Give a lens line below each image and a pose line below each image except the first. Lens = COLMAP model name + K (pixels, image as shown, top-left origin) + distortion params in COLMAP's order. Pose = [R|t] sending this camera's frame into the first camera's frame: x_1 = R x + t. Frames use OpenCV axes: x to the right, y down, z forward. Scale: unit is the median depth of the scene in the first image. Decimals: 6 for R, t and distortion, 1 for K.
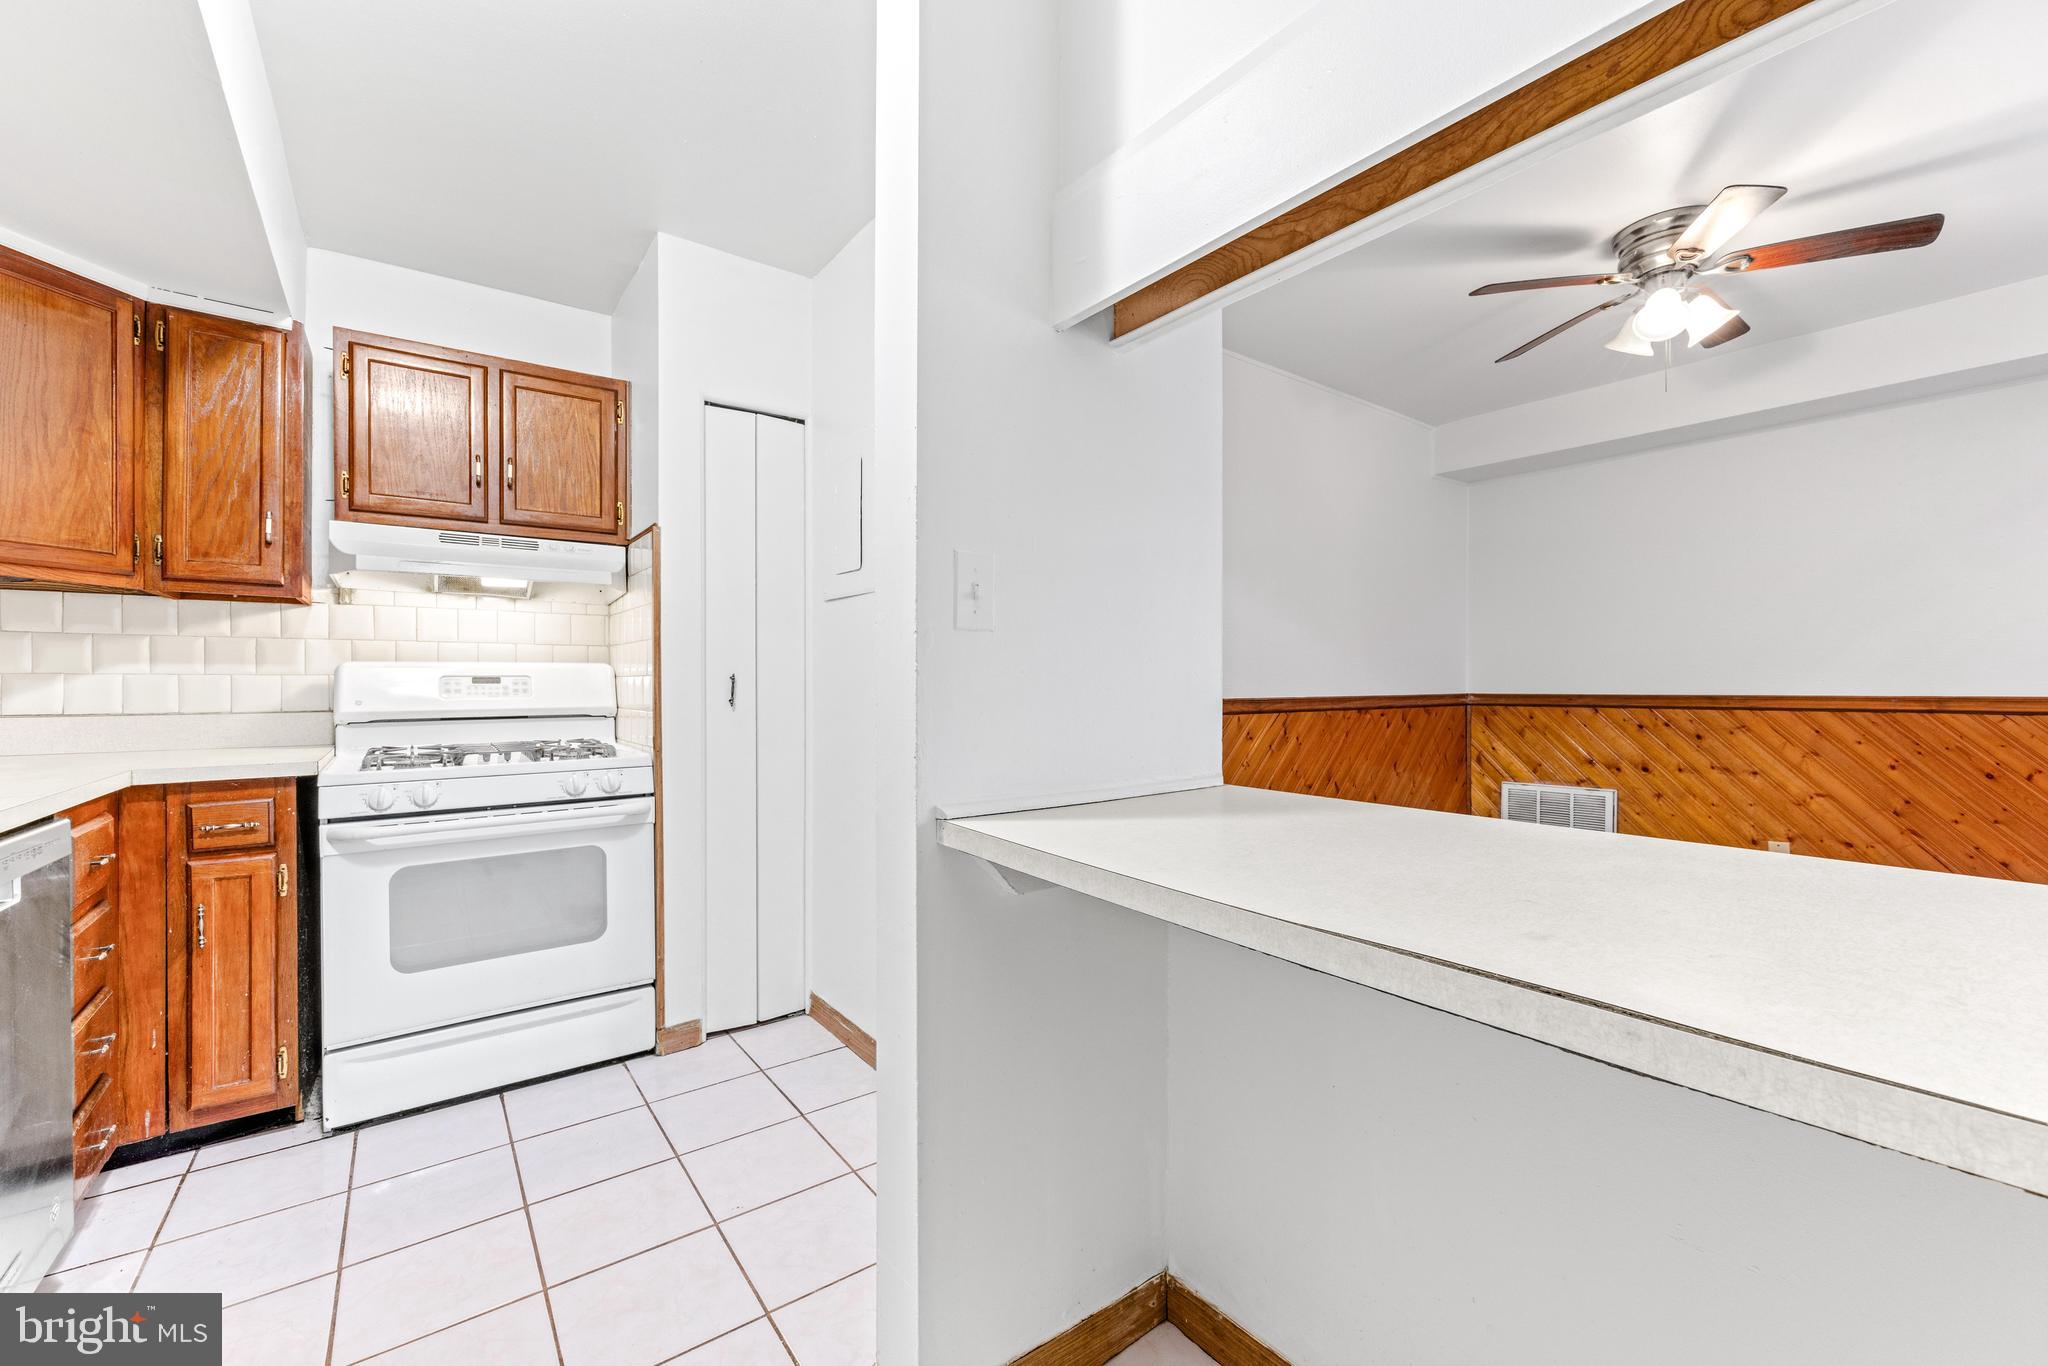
lens RADIAL K [[825.0, 0, 1023.0], [0, 825.0, 684.6], [0, 0, 1]] dist [-0.001337, -0.000738]
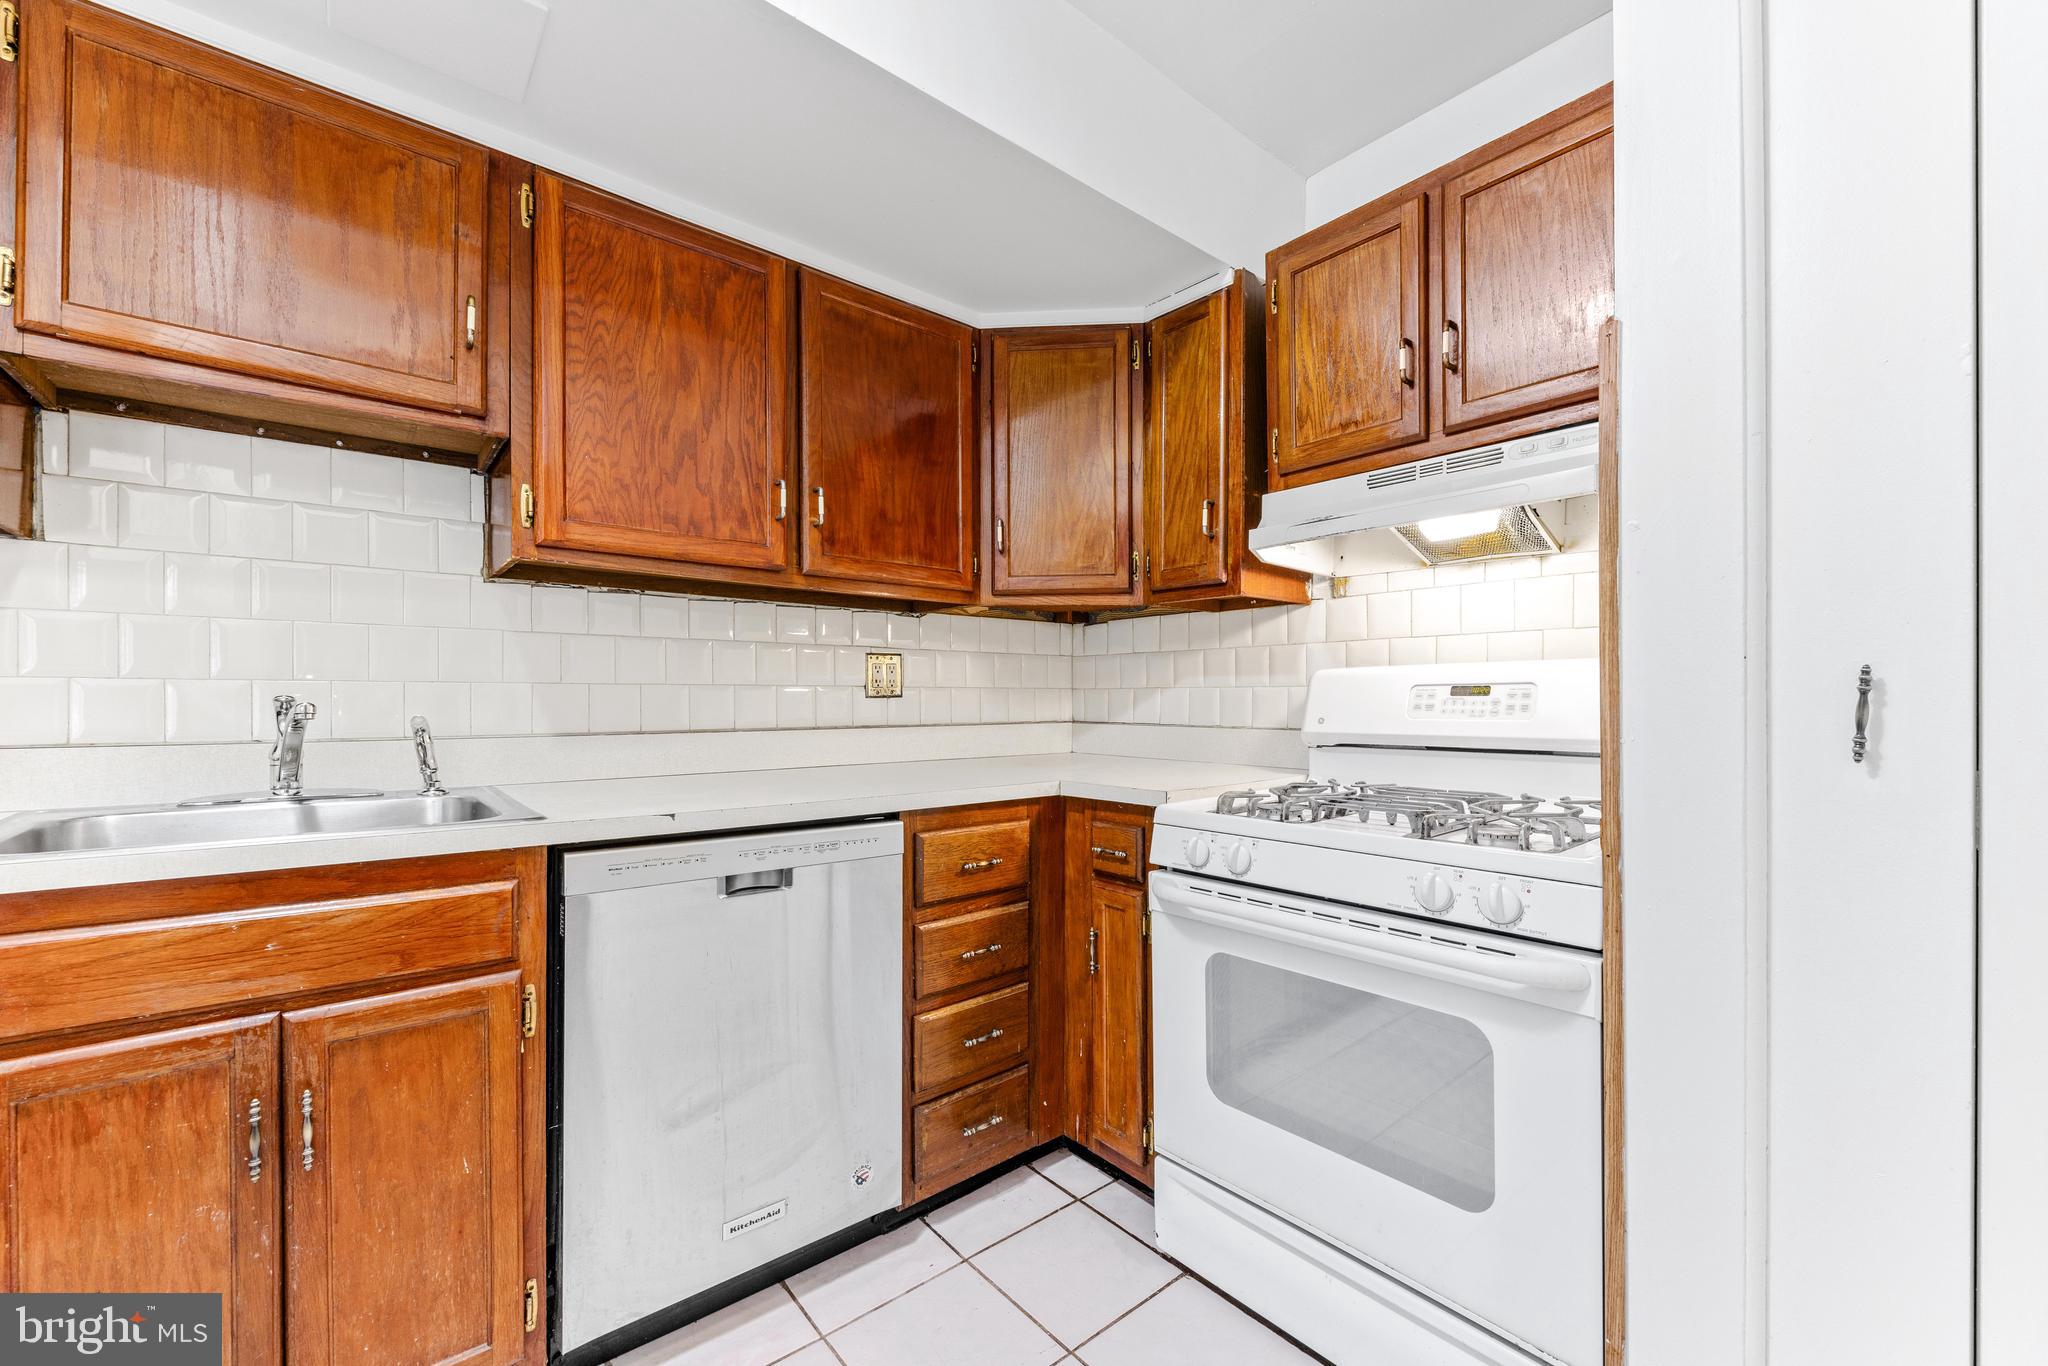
lens RADIAL K [[825.0, 0, 1030.2], [0, 825.0, 702.9], [0, 0, 1]] dist [-0.001337, -0.000738]
pose [[0.061469, 0.007356, -0.998082, -0.038725], [-0.000658, 0.999973, 0.007330, -0.000366], [0.998109, 0.000206, 0.061472, 0.661896]]
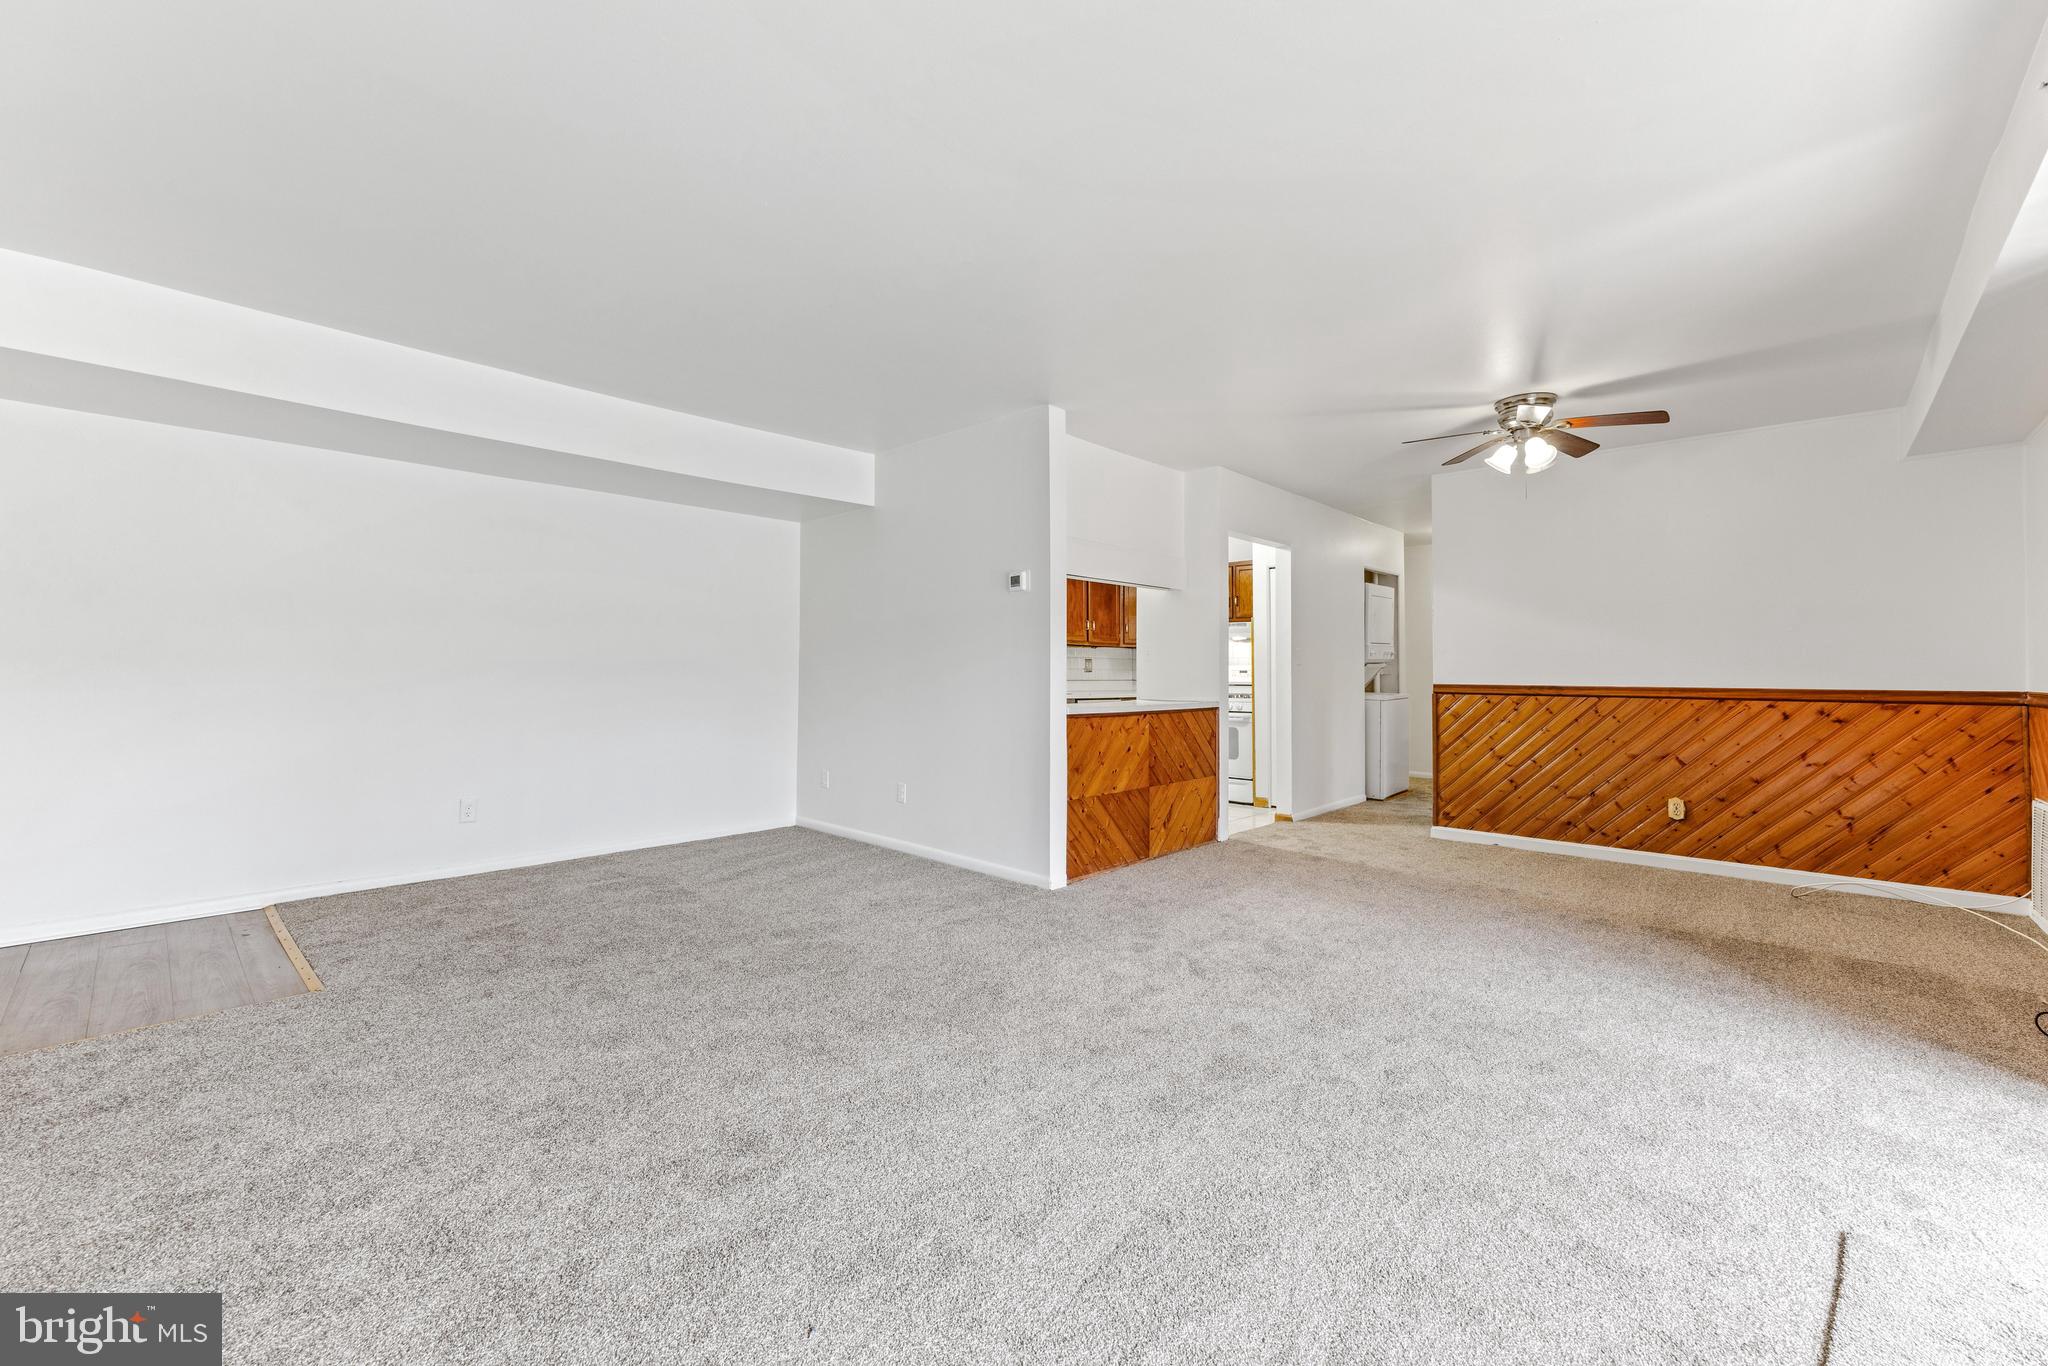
lens RADIAL K [[825.0, 0, 1014.6], [0, 825.0, 646.0], [0, 0, 1]] dist [-0.001337, -0.000738]
pose [[0.163176, -0.027988, -0.986200, 2.168577], [-0.009303, 0.999509, -0.029905, -0.001970], [0.986553, 0.014055, 0.162835, -0.261748]]
